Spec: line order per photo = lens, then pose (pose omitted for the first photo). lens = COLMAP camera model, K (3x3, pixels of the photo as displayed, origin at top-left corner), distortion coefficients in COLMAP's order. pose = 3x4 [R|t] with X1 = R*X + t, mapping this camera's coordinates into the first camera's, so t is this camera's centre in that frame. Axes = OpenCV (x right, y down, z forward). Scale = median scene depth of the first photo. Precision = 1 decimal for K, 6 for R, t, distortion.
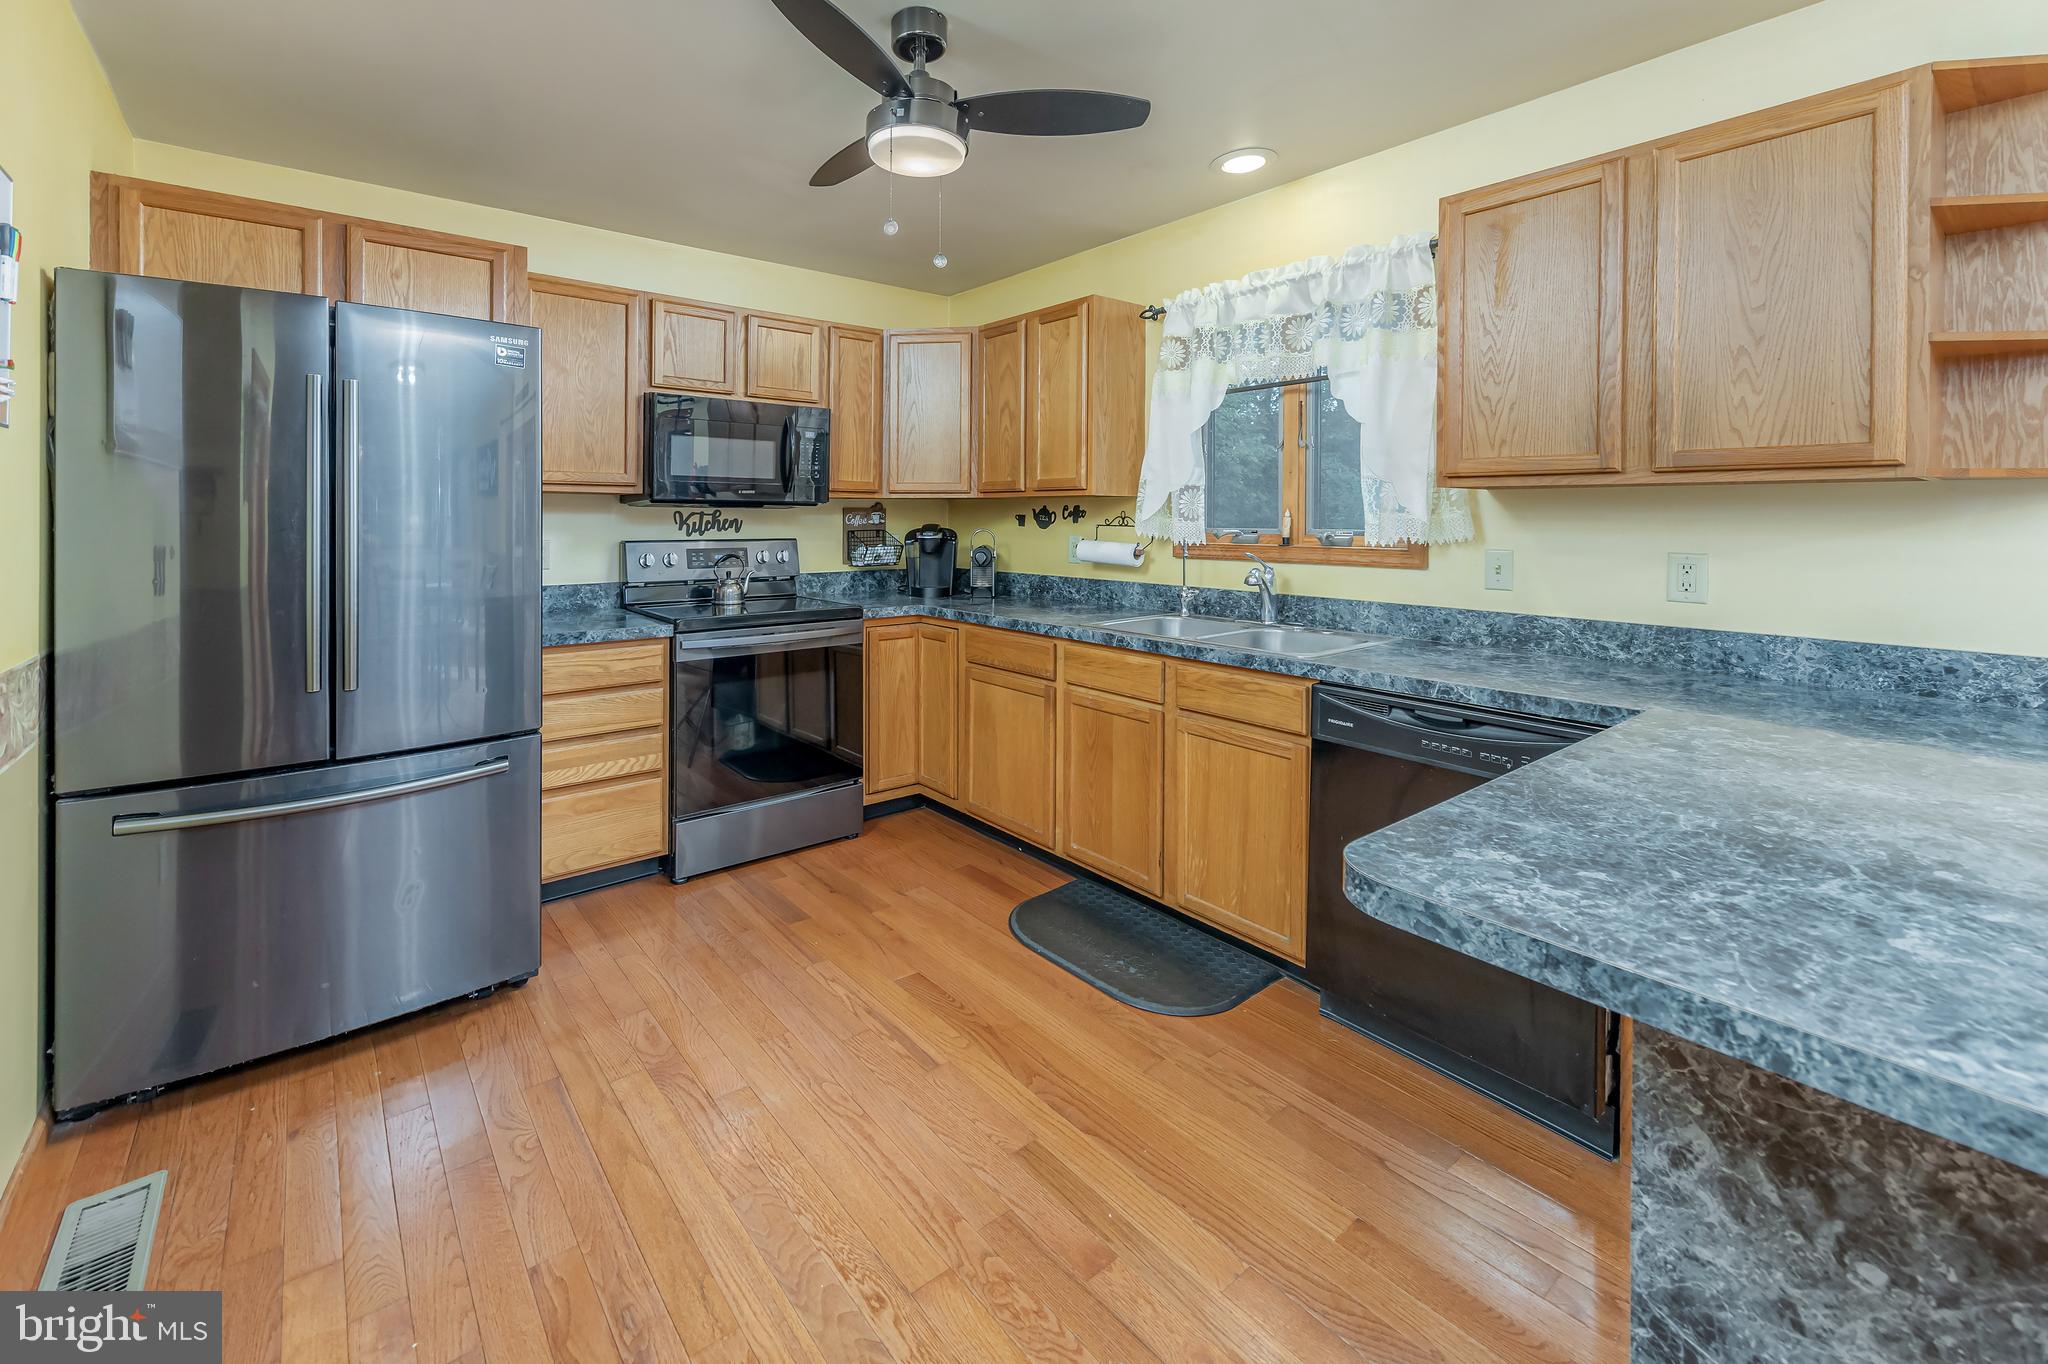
lens RADIAL K [[794.3, 0, 882.0], [0, 794.3, 522.0], [0, 0, 1]] dist [0.001929, 0.000127]
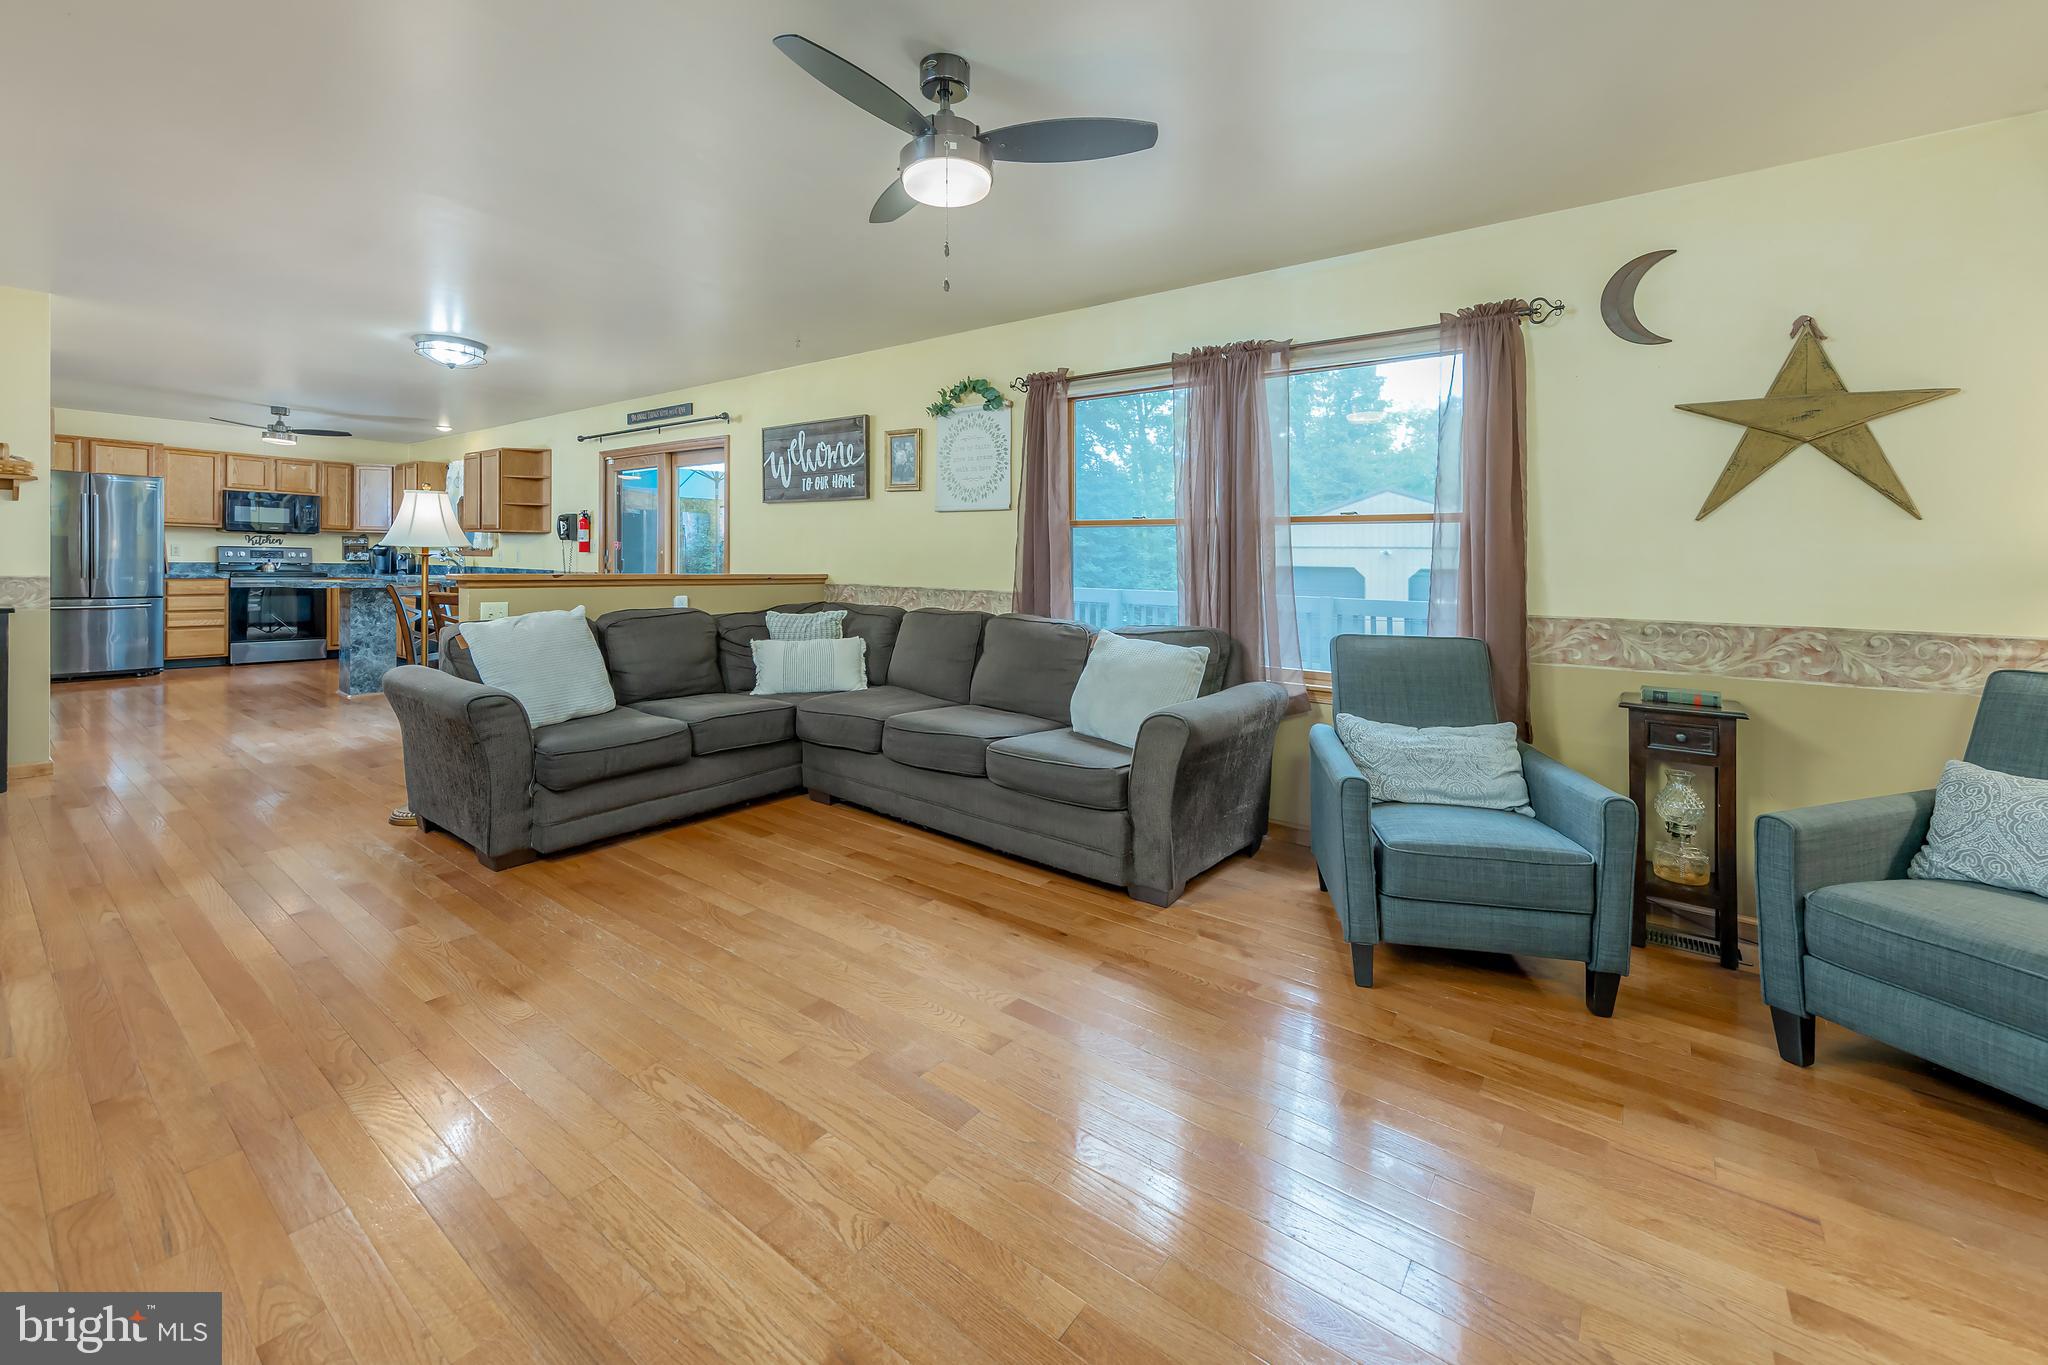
lens RADIAL K [[794.3, 0, 977.6], [0, 794.3, 571.2], [0, 0, 1]] dist [0.001929, 0.000127]
pose [[0.951948, 0.001728, 0.306256, 1.422791], [-0.007308, 0.999828, 0.017075, 0.050660], [-0.306174, -0.018492, 0.951796, -2.549260]]
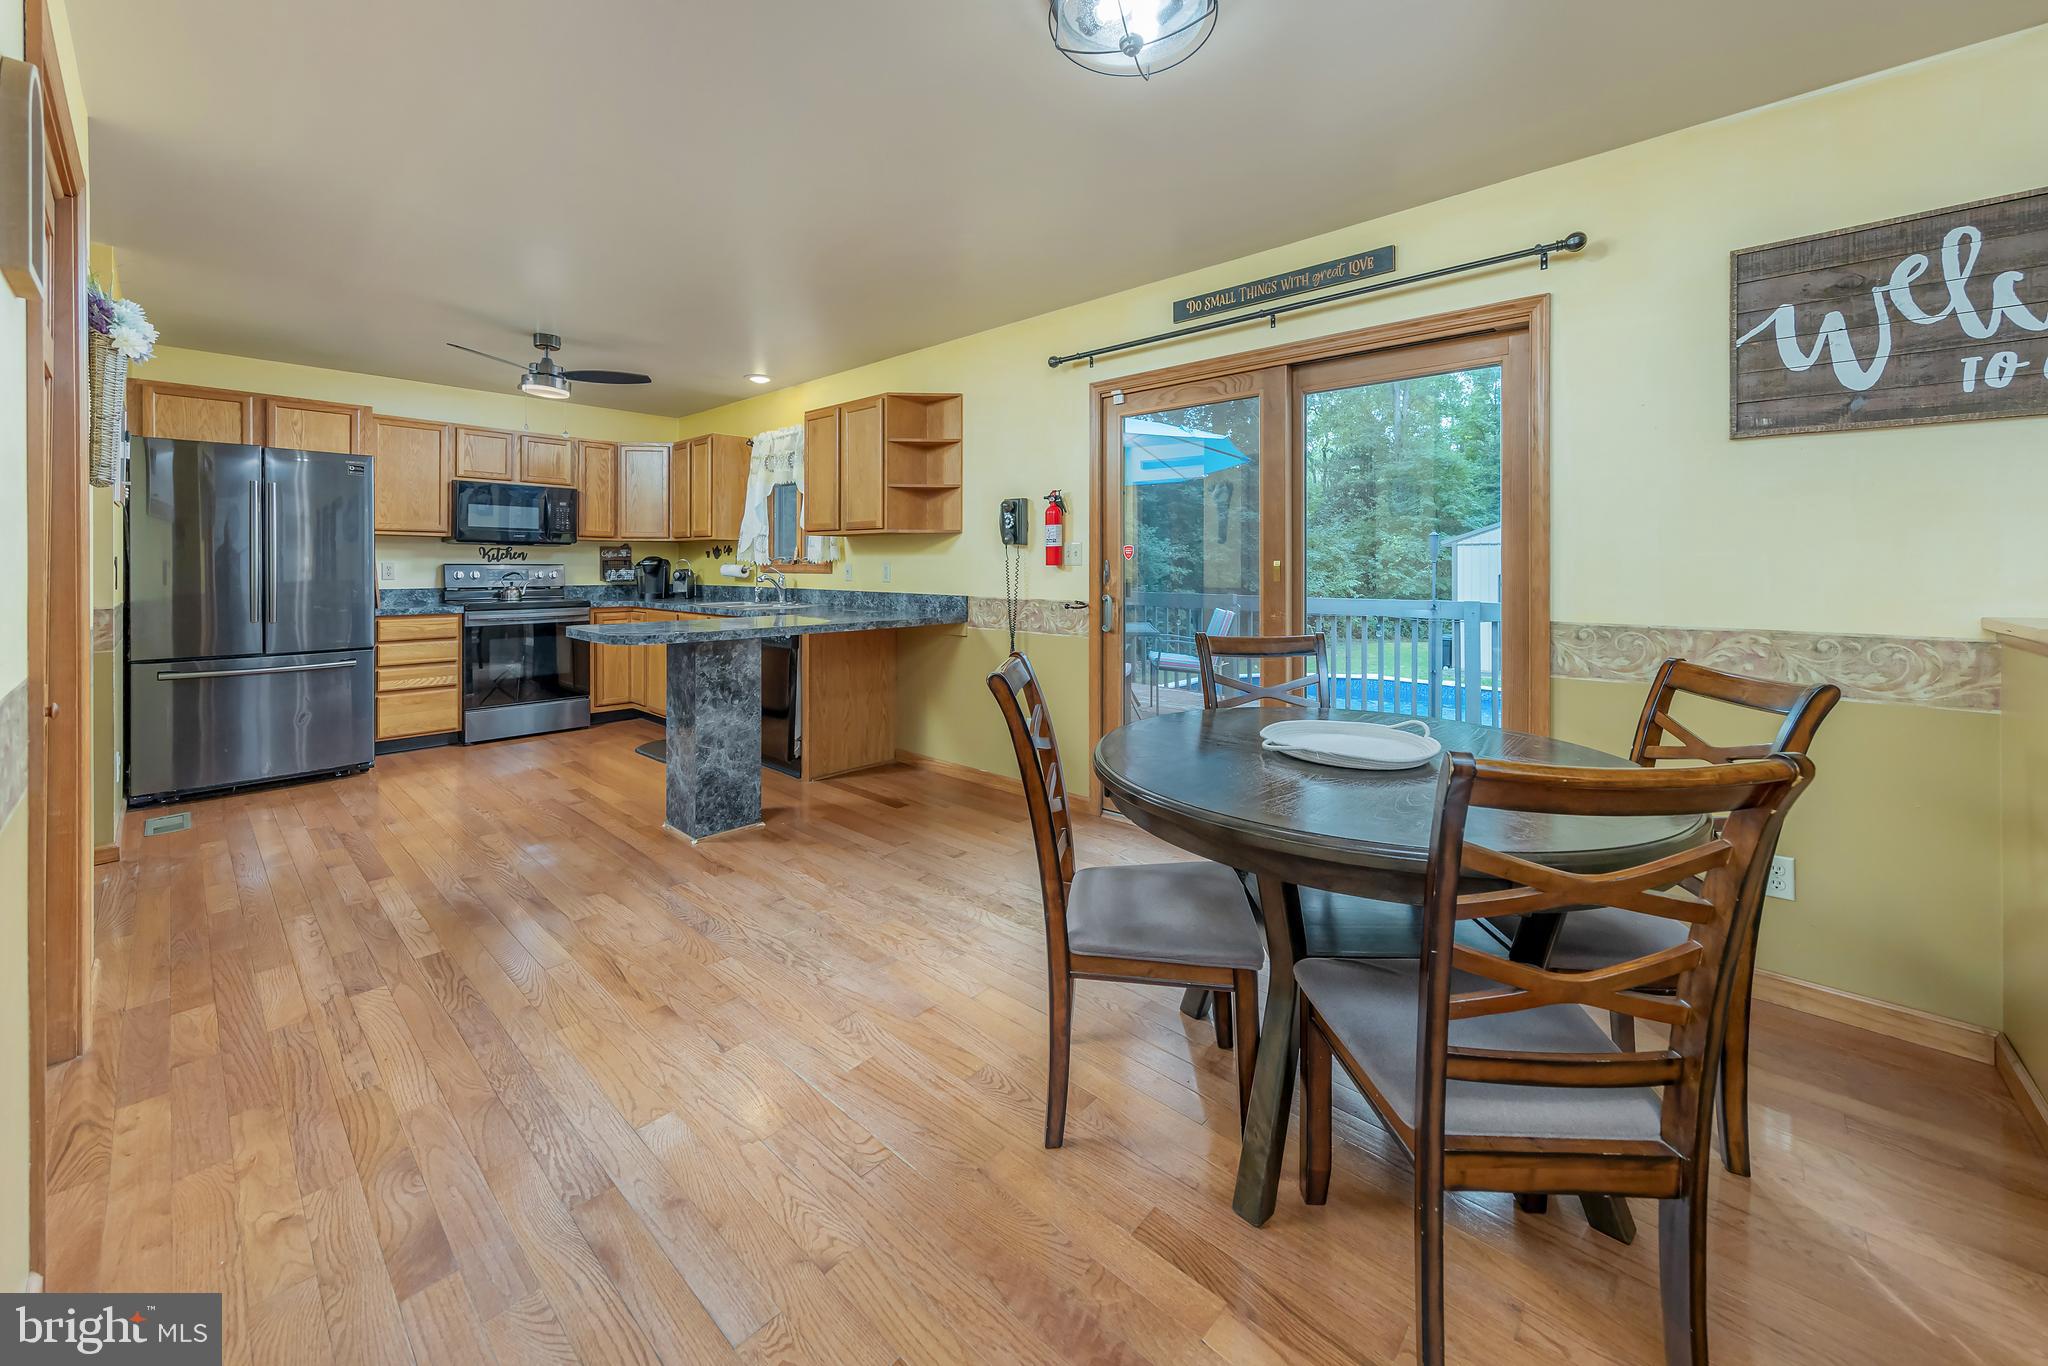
lens RADIAL K [[779.7, 0, 975.2], [0, 779.7, 576.9], [0, 0, 1]] dist [0.003444, 0.000179]
pose [[0.982783, -0.001907, 0.184752, 0.583283], [0.000874, 0.999984, 0.005677, 0.050787], [-0.184760, -0.005418, 0.982769, -1.032226]]
